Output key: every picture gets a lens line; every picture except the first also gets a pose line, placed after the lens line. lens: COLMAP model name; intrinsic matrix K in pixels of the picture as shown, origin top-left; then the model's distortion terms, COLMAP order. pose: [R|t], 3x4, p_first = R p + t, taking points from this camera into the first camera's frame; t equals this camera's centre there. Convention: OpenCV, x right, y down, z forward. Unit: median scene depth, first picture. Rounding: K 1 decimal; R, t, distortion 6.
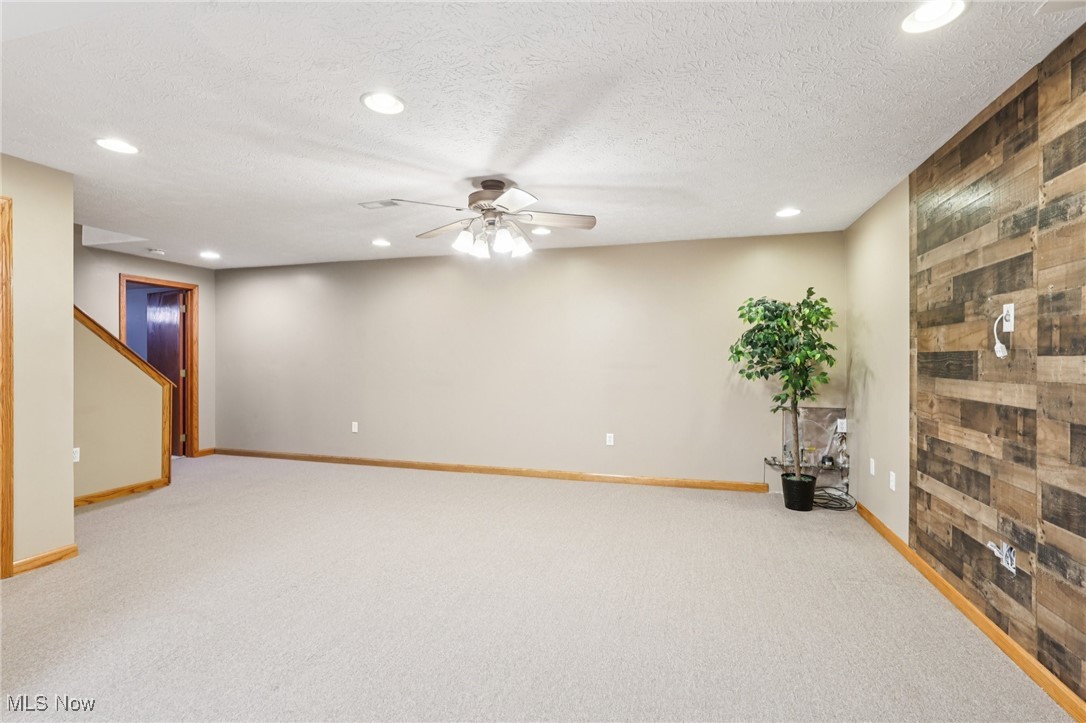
lens RADIAL K [[510.5, 0, 545.2], [0, 510.5, 362.7], [0, 0, 1]] dist [-0.003402, 0.000289]
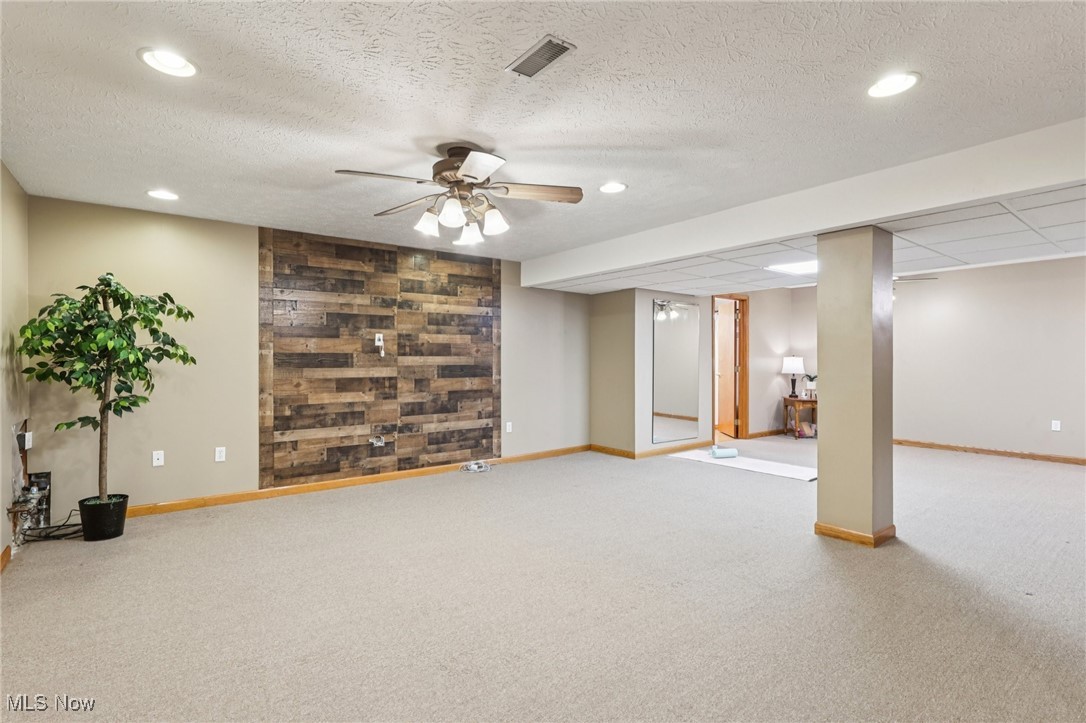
lens RADIAL K [[510.5, 0, 546.2], [0, 510.5, 356.7], [0, 0, 1]] dist [-0.003402, 0.000289]
pose [[-0.796451, -0.002306, 0.604698, -1.226017], [0.001794, 0.999979, 0.006176, -0.024638], [-0.604700, 0.006003, -0.796431, 2.593503]]
